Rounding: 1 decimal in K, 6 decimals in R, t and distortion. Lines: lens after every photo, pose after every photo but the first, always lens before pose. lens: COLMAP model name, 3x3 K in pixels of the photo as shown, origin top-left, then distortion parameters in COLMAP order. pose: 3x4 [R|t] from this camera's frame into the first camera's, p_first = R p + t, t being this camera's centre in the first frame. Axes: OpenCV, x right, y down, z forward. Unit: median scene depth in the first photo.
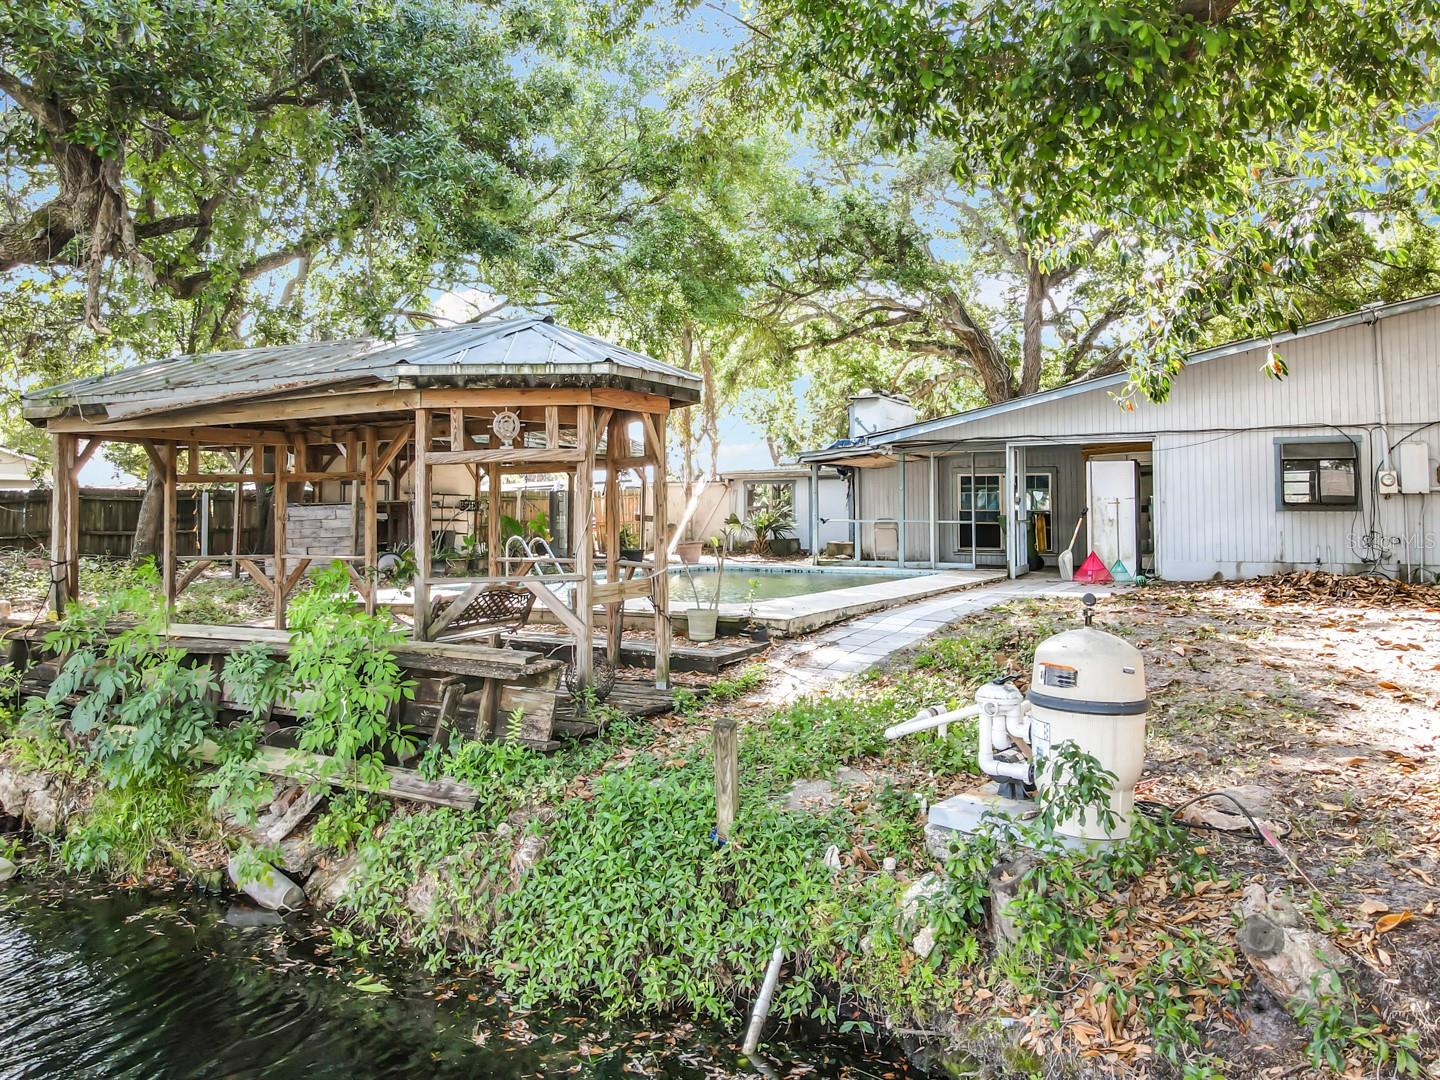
lens RADIAL K [[1077.2, 0, 724.1], [0, 1077.2, 505.3], [0, 0, 1]] dist [-0.002792, 0.036191]
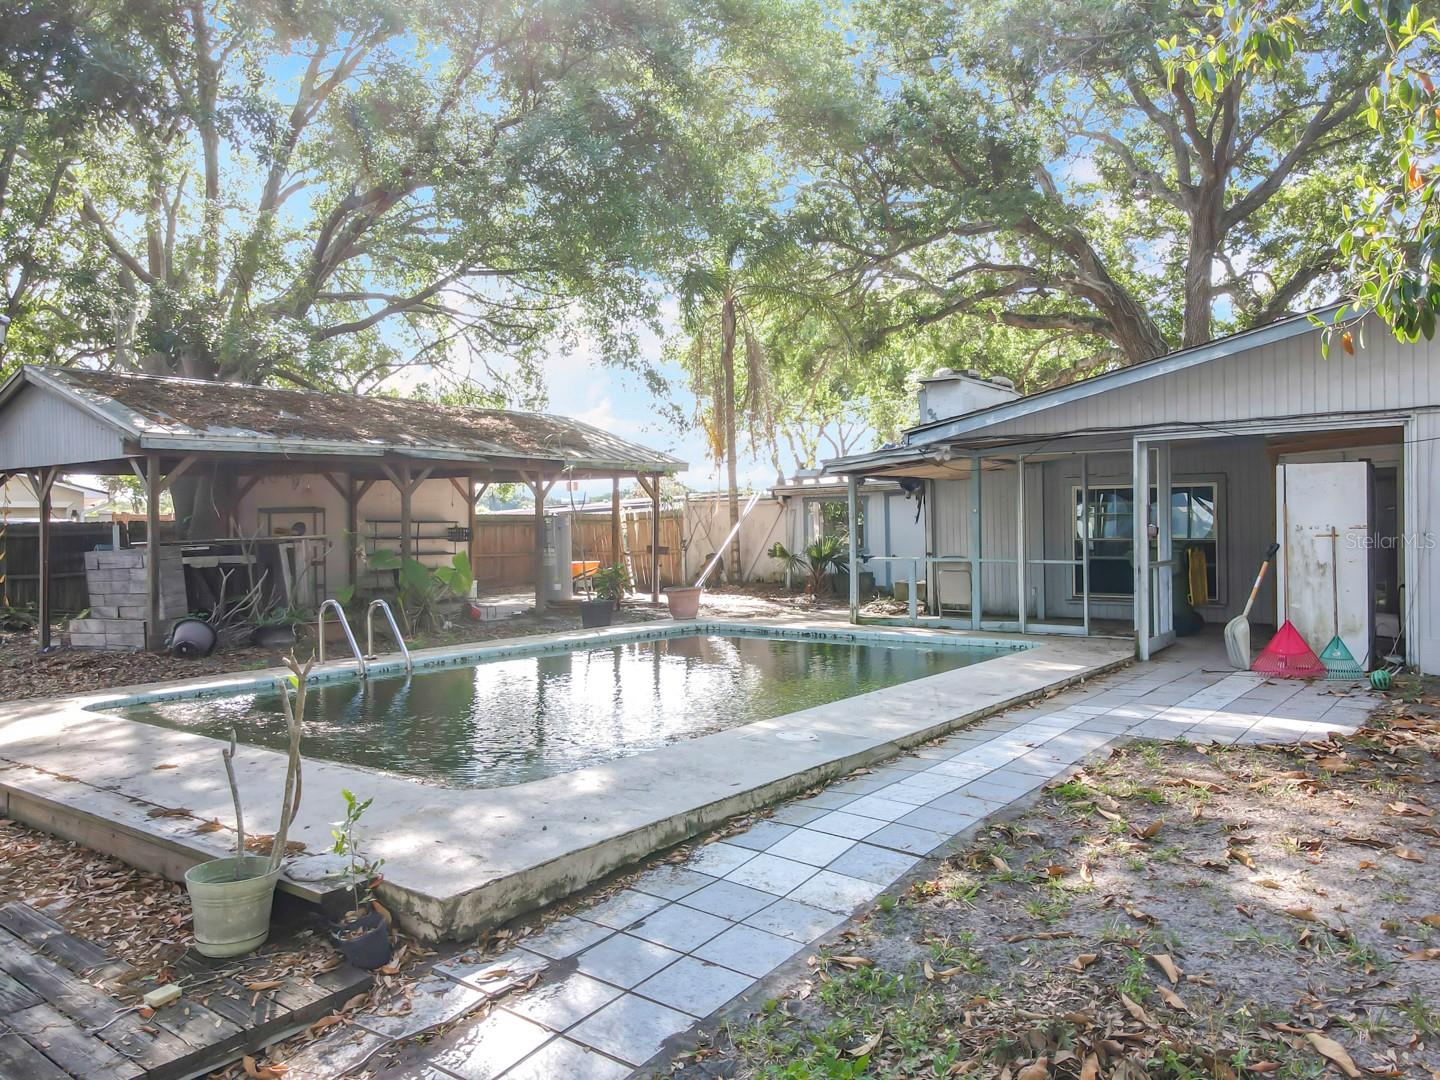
lens RADIAL K [[1060.2, 0, 721.2], [0, 1060.2, 562.7], [0, 0, 1]] dist [0.007828, 0.006774]
pose [[0.988566, -0.006357, -0.150655, 0.126138], [0.013007, 0.998982, 0.043197, -0.016404], [0.150227, -0.044663, 0.987642, 0.386003]]
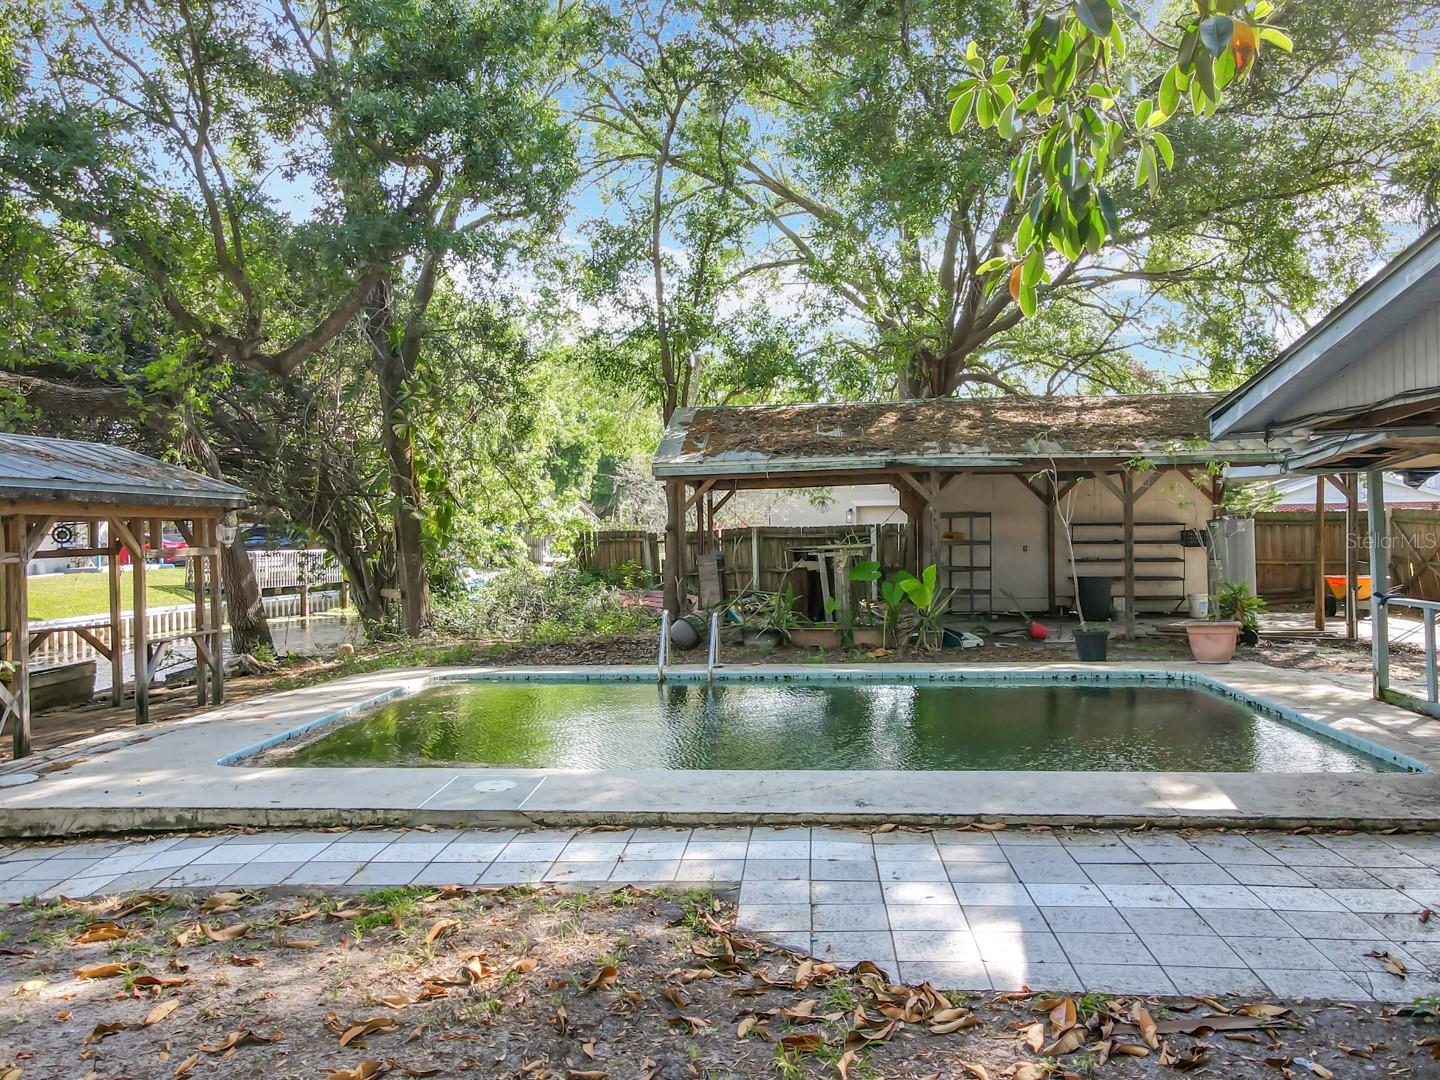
lens RADIAL K [[1125.8, 0, 719.8], [0, 1125.8, 540.4], [0, 0, 1]] dist [-0.034047, 0.000934]
pose [[0.430587, 0.001751, -0.902547, 0.460553], [0.023419, 0.999640, 0.013112, -0.024283], [0.902245, -0.026782, 0.430391, 0.656264]]
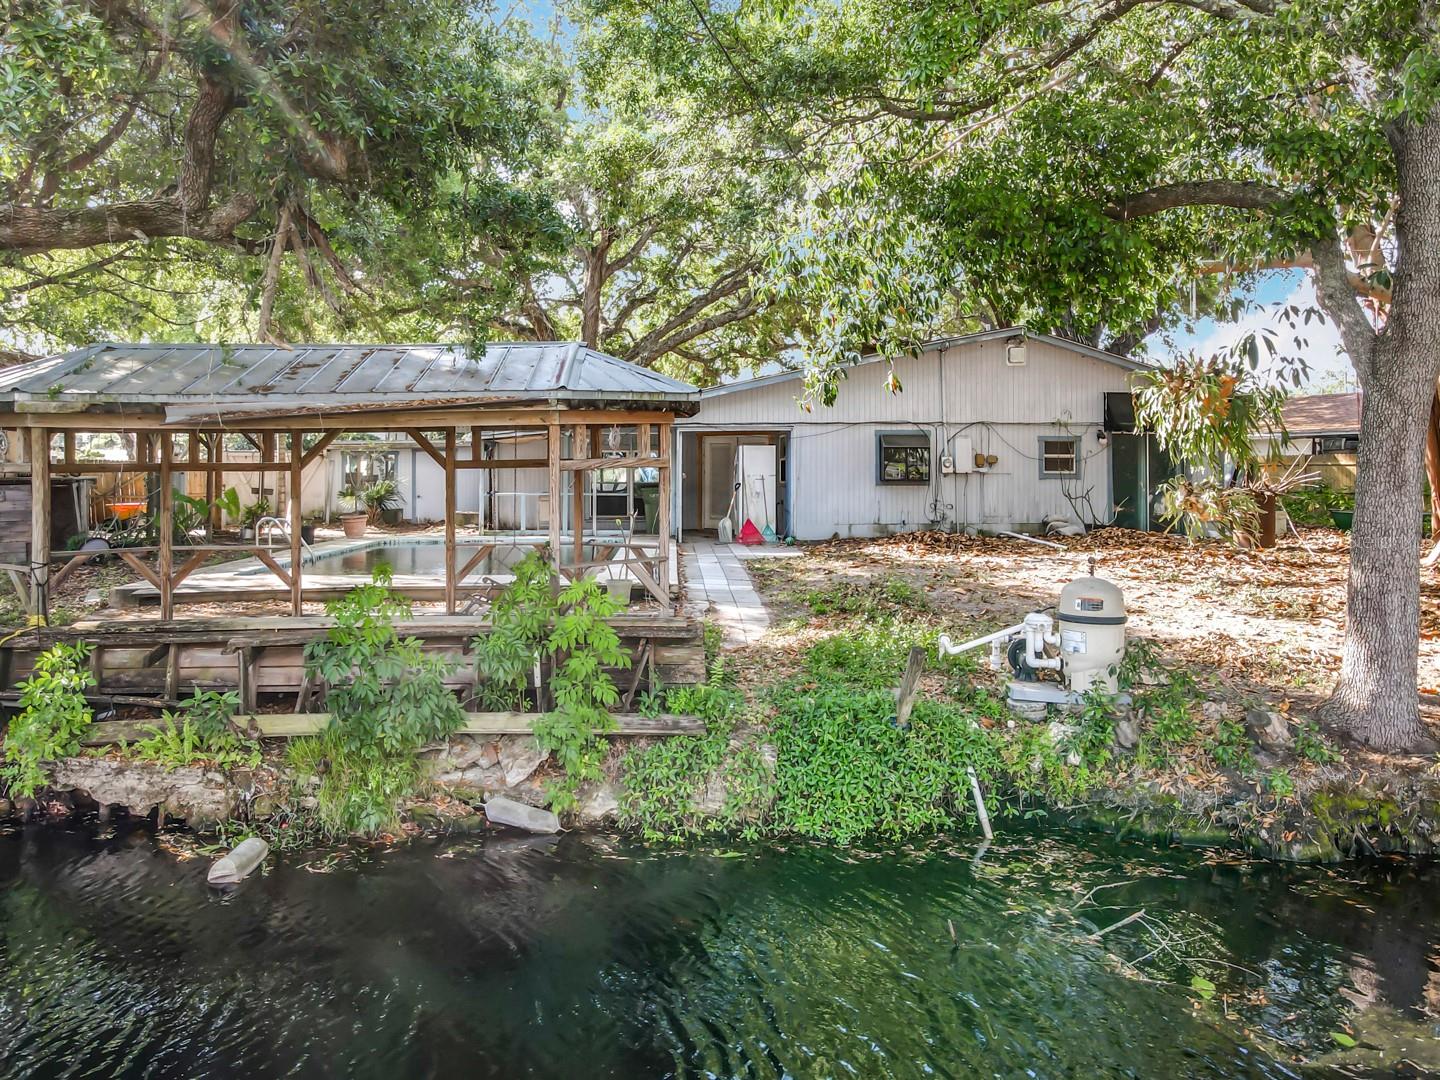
lens RADIAL K [[1077.2, 0, 724.1], [0, 1077.2, 505.3], [0, 0, 1]] dist [-0.002792, 0.036191]
pose [[0.868878, -0.016480, 0.494751, -0.286168], [-0.002327, 0.999299, 0.037372, -0.017878], [-0.495020, -0.033623, 0.868231, -0.057696]]
